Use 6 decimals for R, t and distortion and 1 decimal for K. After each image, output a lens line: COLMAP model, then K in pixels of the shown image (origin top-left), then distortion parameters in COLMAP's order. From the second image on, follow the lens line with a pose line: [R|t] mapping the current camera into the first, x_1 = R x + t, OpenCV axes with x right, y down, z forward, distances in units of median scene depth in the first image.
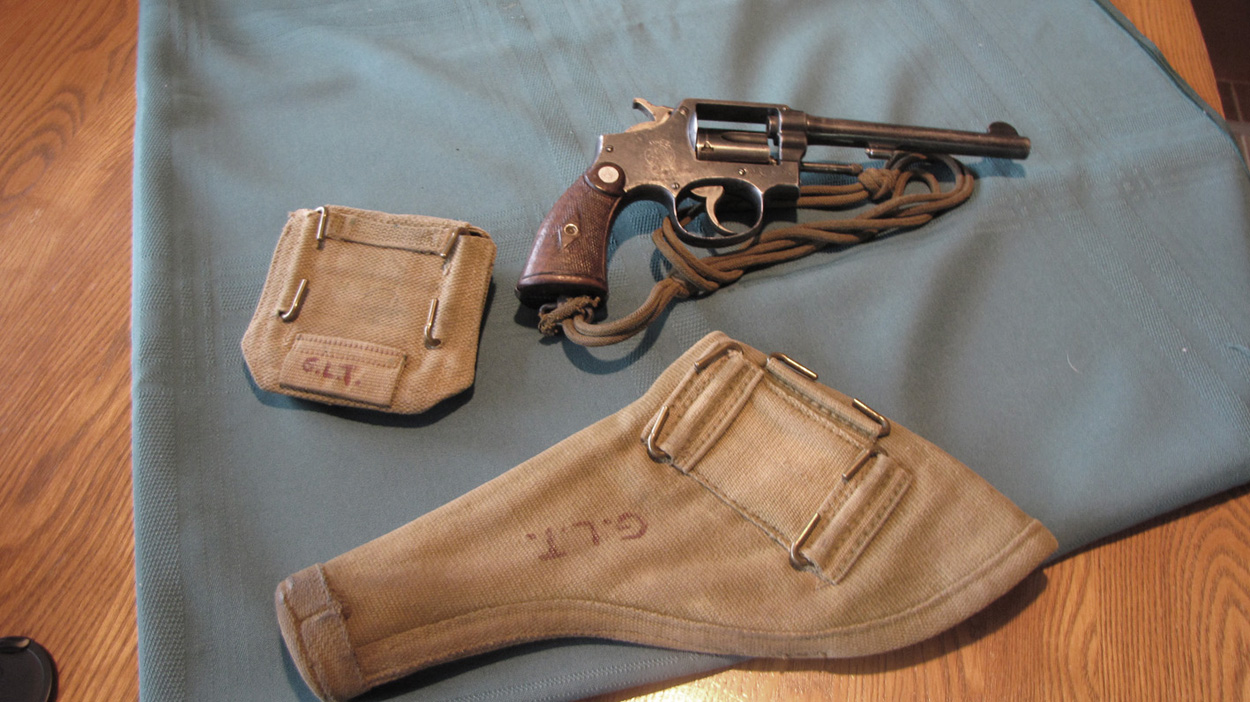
lens RADIAL K [[1156.9, 0, 625.0], [0, 1156.9, 351.0], [0, 0, 1]] dist [-0.233664, 0.277024]
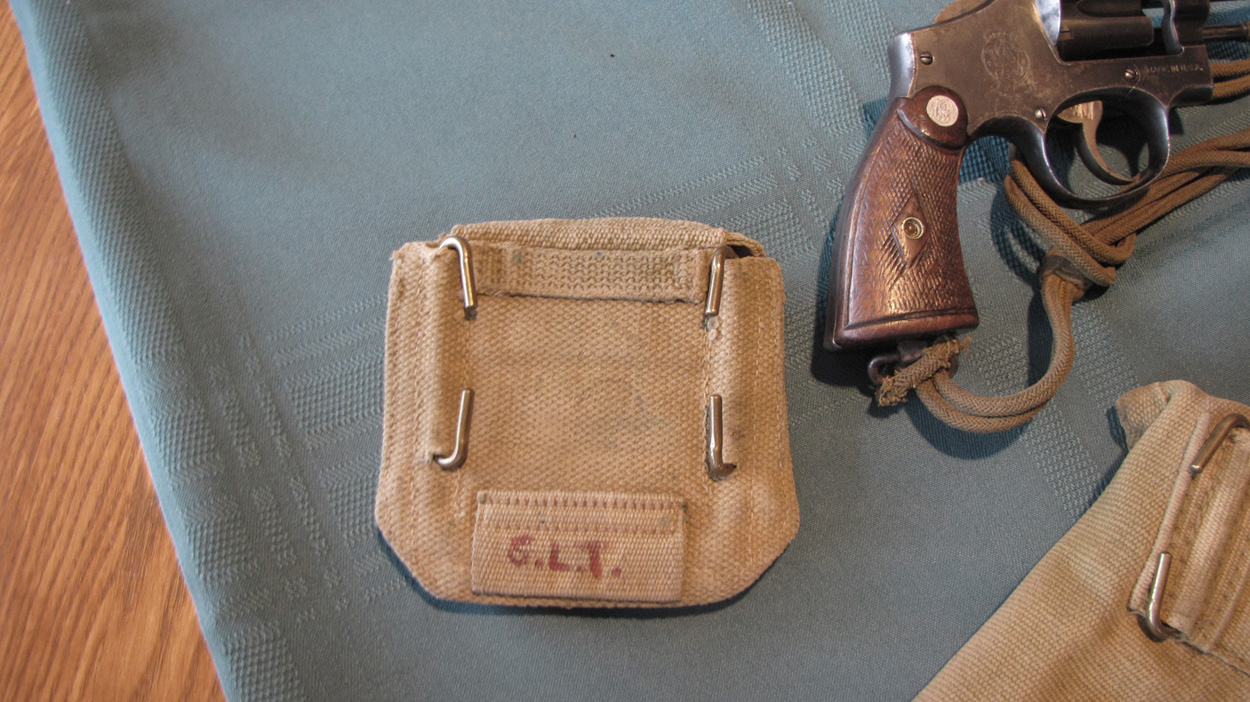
lens RADIAL K [[1056.5, 0, 625.0], [0, 1056.5, 351.0], [0, 0, 1]] dist [-0.191162, 0.177532]
pose [[0.983175, -0.162116, 0.084171, -0.246104], [0.130554, 0.945932, 0.296931, -0.223586], [-0.127758, -0.280947, 0.951182, 0.509563]]
